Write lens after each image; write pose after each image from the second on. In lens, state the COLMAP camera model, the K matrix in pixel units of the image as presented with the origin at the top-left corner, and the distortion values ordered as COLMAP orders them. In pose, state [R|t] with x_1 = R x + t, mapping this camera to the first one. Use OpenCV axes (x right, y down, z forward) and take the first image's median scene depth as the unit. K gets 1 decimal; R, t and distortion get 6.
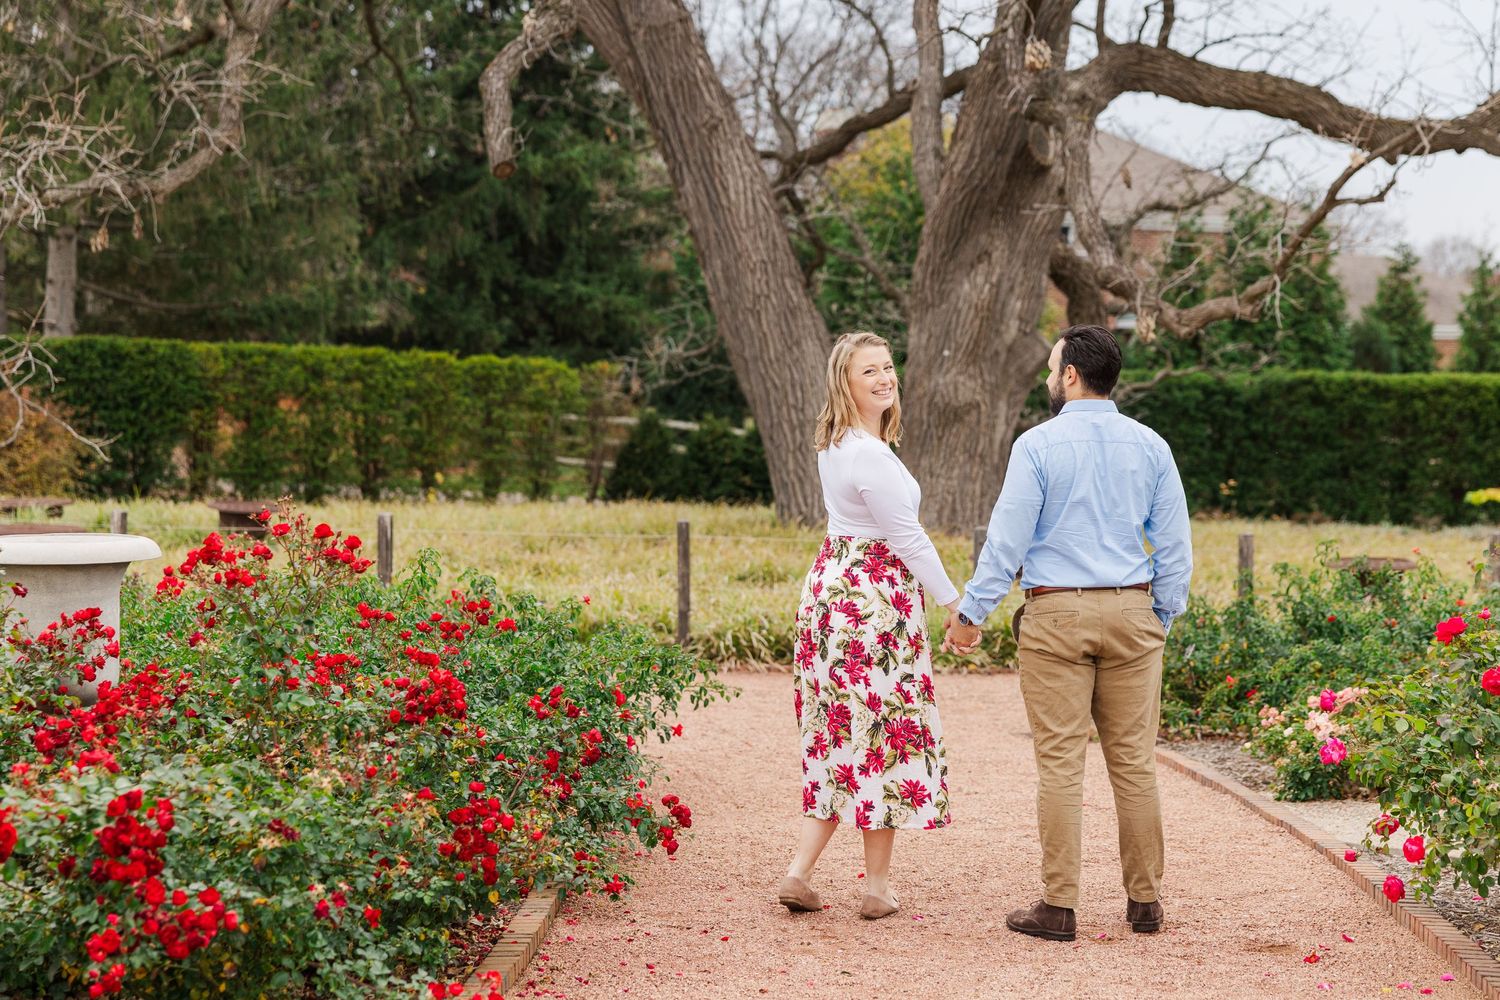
lens RADIAL K [[2642.2, 0, 790.1], [0, 2642.2, 465.0], [0, 0, 1]] dist [0.006693, 0.000337]
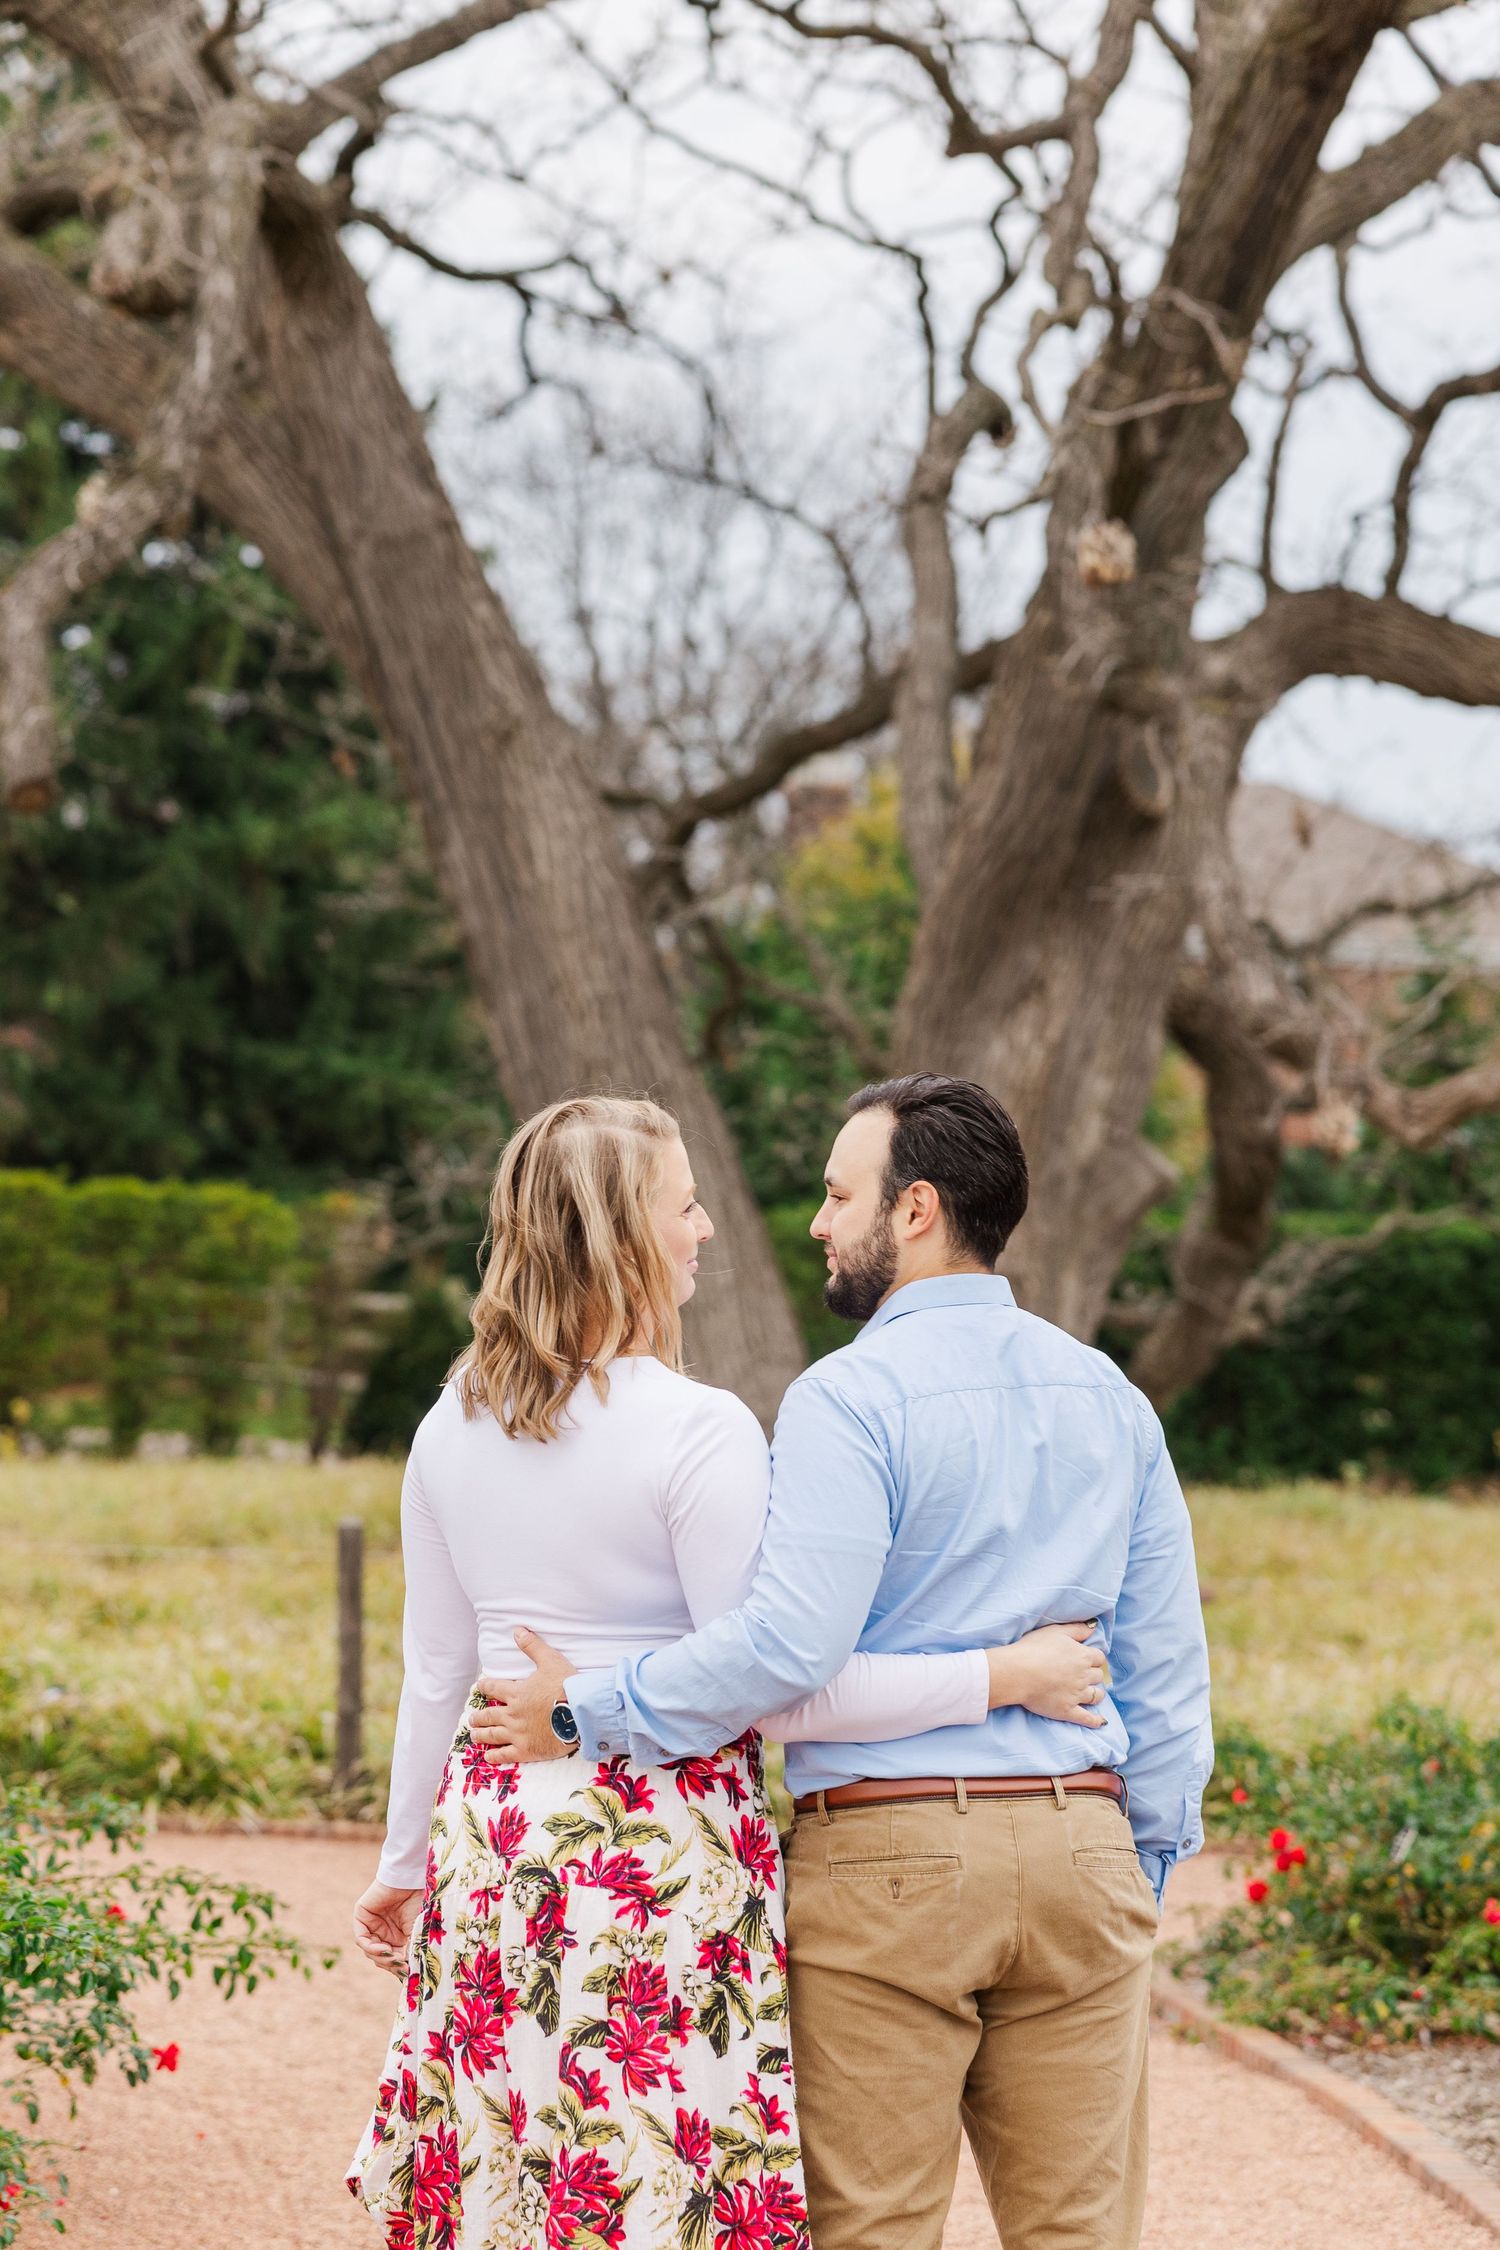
lens RADIAL K [[4497.0, 0, 750.0], [0, 4497.0, 1269.6], [0, 0, 1]] dist [0.021346, -0.076154]
pose [[0.999959, 0.006646, -0.006221, 0.024394], [-0.006792, 0.999692, -0.023875, -0.003659], [0.006061, 0.023917, 0.999696, 0.130255]]
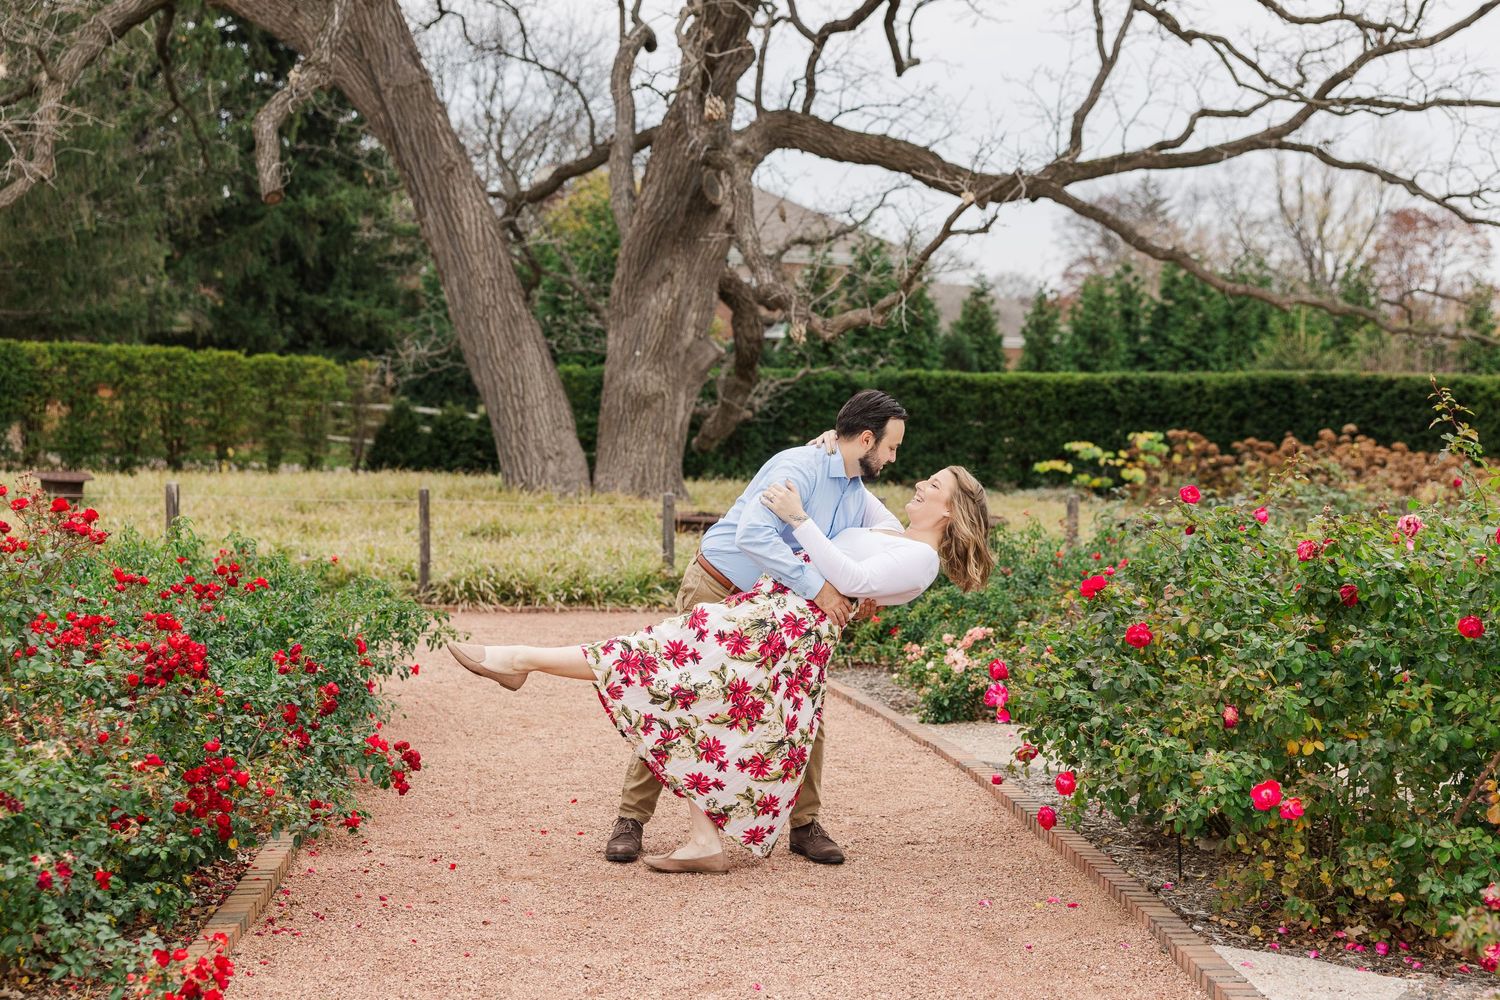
lens RADIAL K [[1983.2, 0, 745.8], [0, 1983.2, 521.2], [0, 0, 1]] dist [0.009687, 0.024224]
pose [[0.993303, -0.003758, 0.115475, 0.000716], [-0.000856, 0.999204, 0.039887, -0.000134], [-0.115533, -0.039719, 0.992509, 0.052484]]
